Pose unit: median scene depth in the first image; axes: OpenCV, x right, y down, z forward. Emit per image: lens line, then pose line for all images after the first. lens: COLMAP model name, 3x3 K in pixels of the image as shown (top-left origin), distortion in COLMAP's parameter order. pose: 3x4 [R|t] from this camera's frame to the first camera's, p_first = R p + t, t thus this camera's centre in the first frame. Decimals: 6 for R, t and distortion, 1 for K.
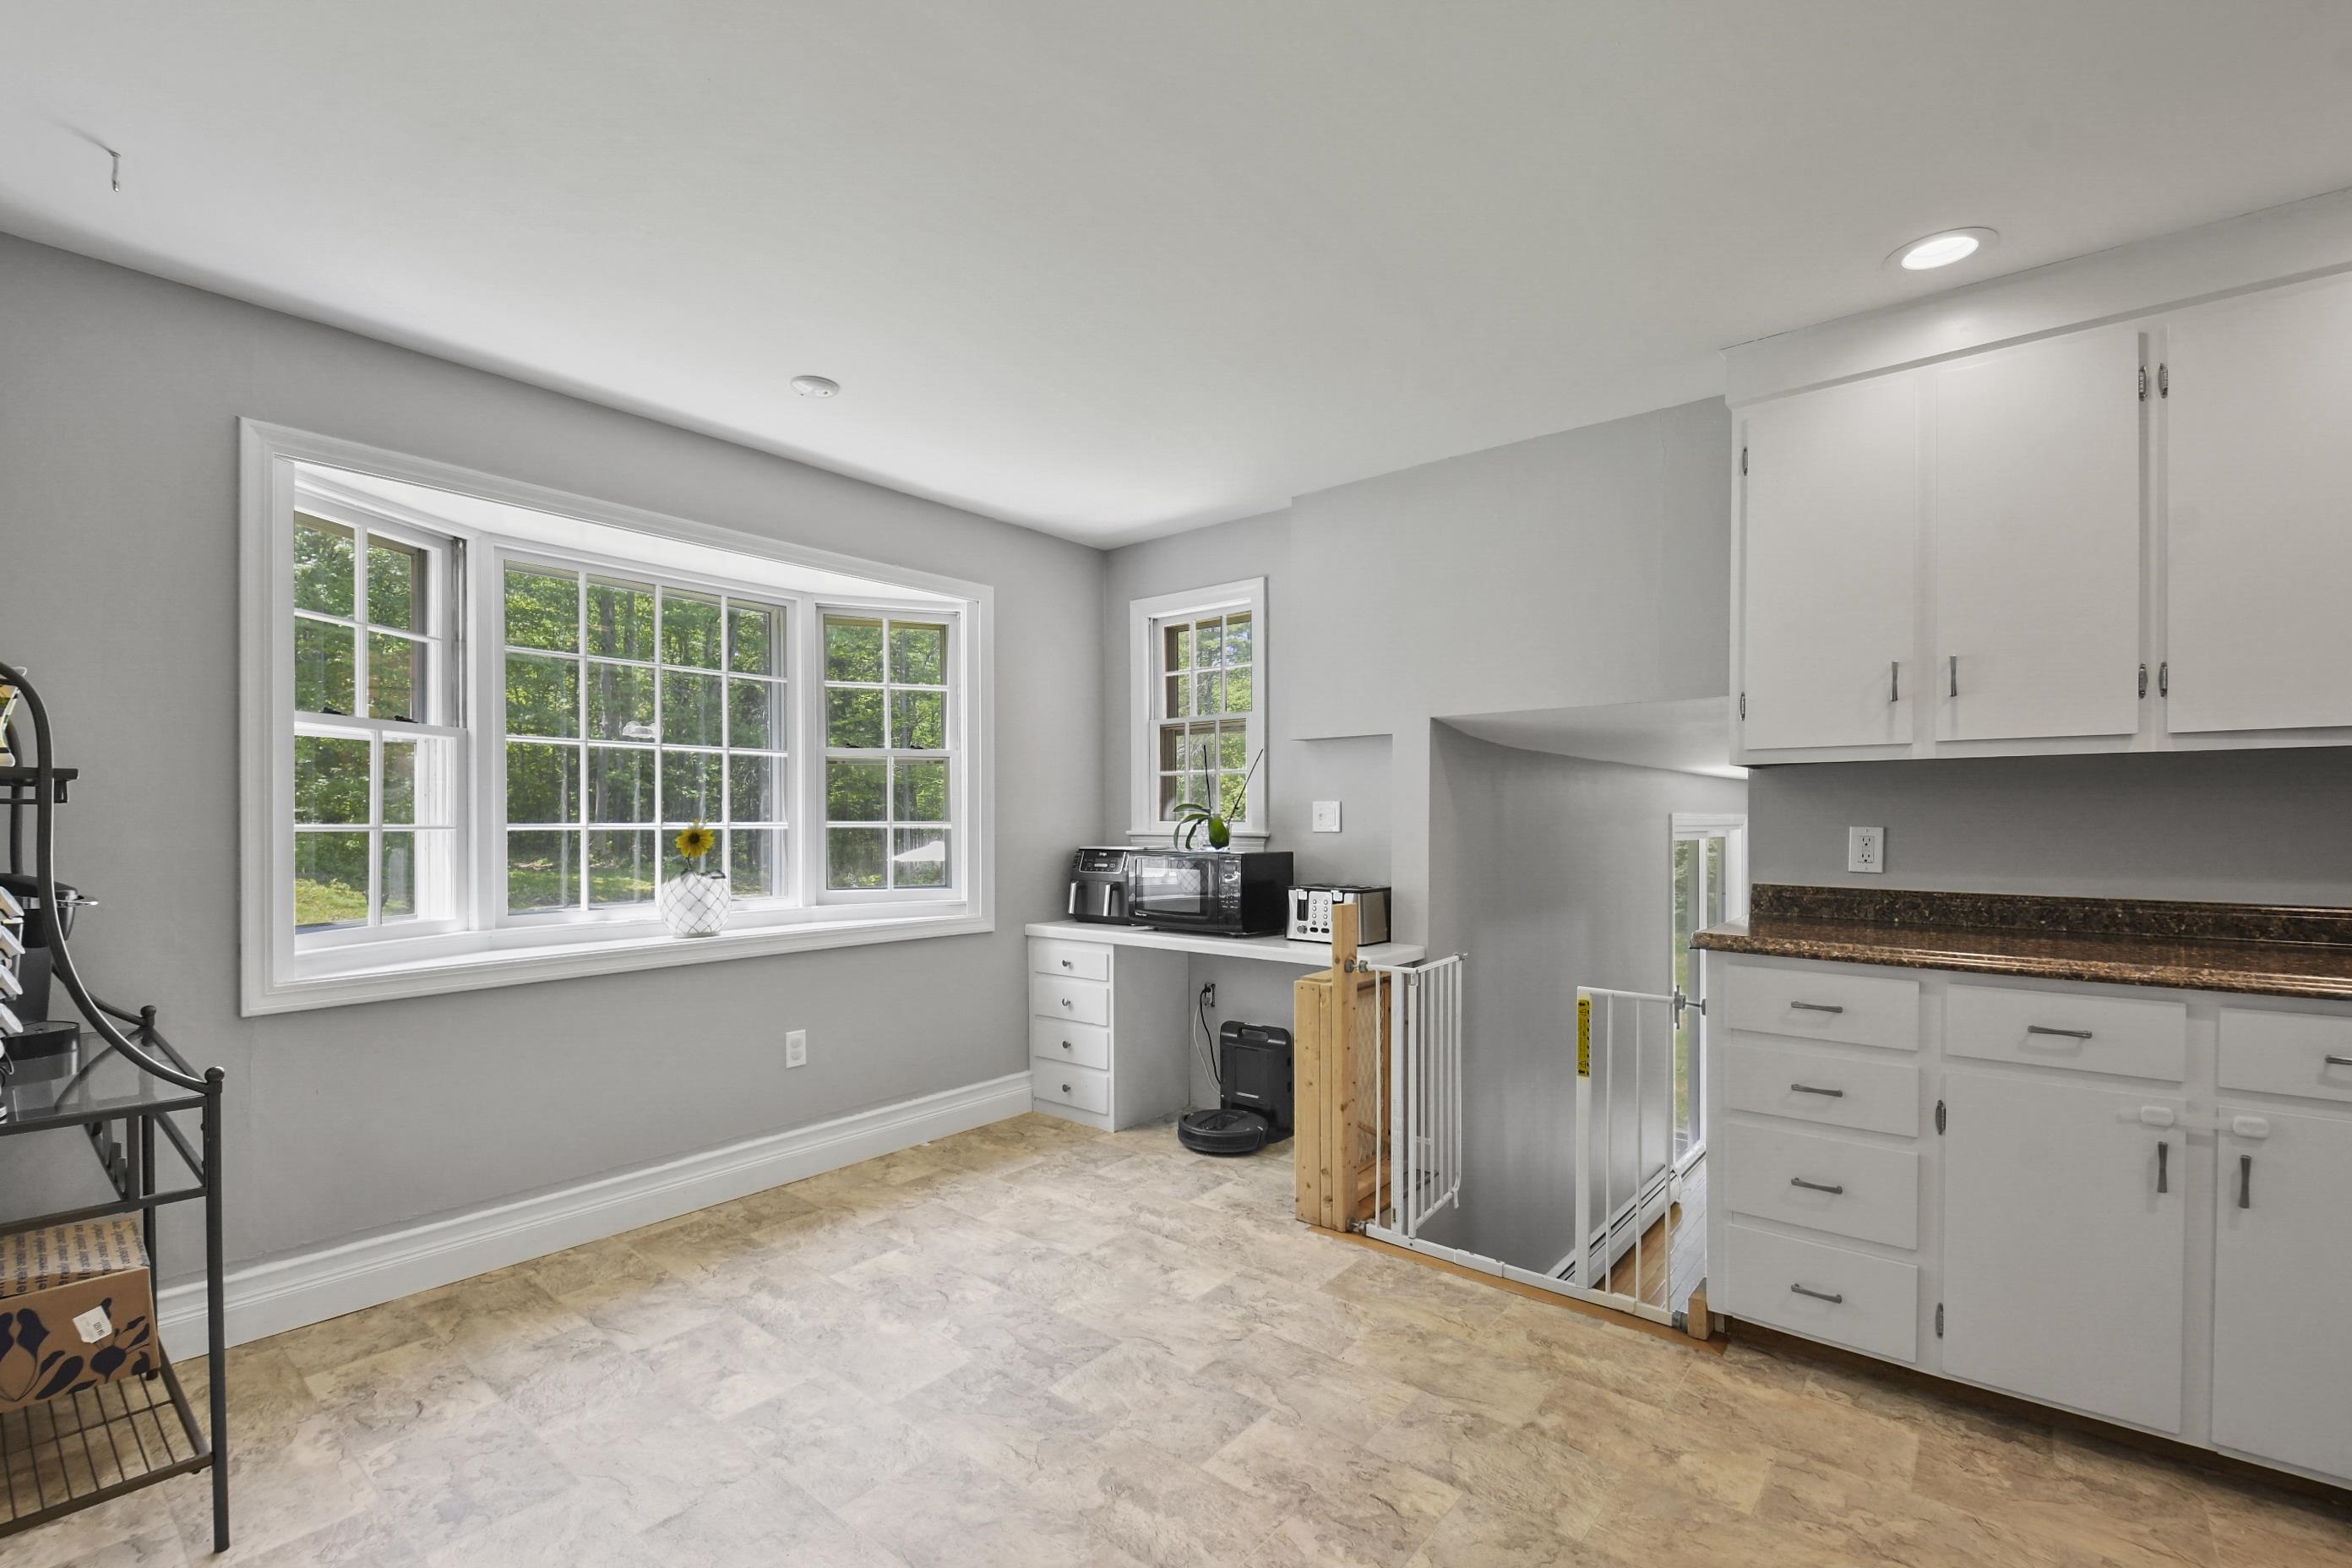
lens RADIAL K [[1000.2, 0, 1169.1], [0, 1000.2, 815.0], [0, 0, 1]] dist [0.000895, -0.007043]
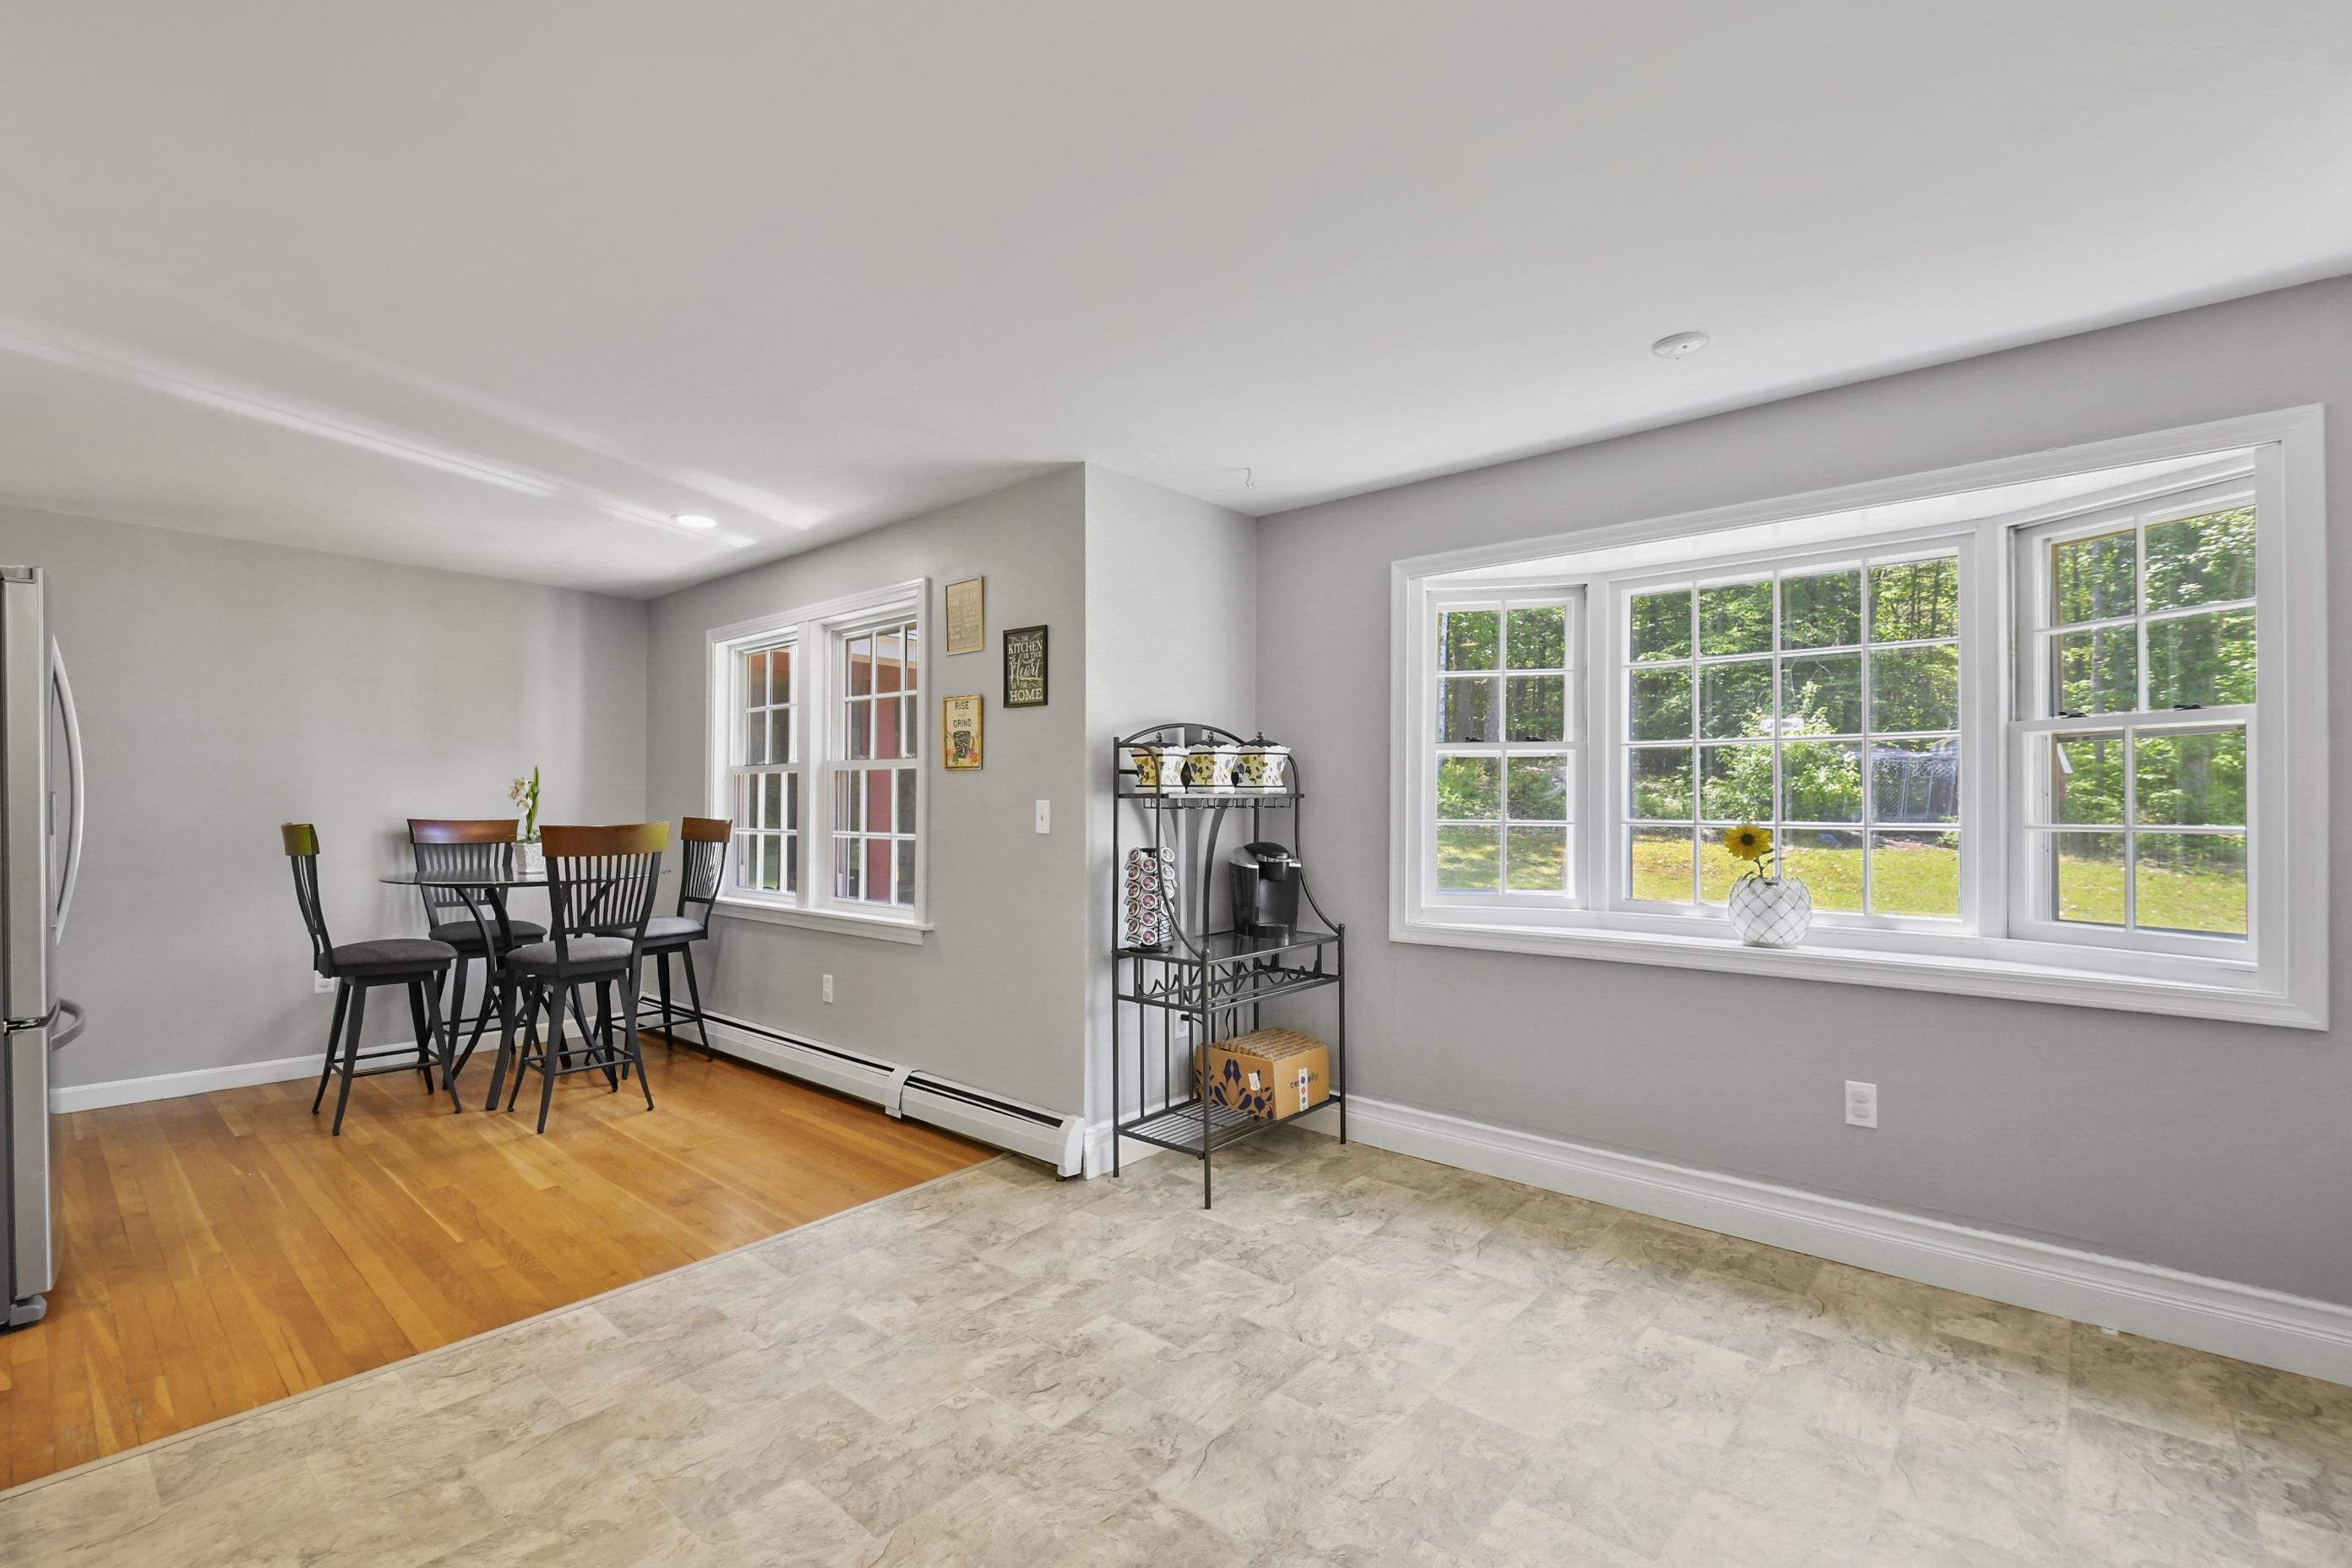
lens RADIAL K [[1052.2, 0, 1176.0], [0, 1052.2, 784.0], [0, 0, 1]] dist [0.001333, -0.007943]
pose [[-0.021926, -0.017682, -0.999603, 0.605511], [0.001696, 0.999841, -0.017723, -0.014639], [0.999758, -0.002084, -0.021893, 0.566051]]
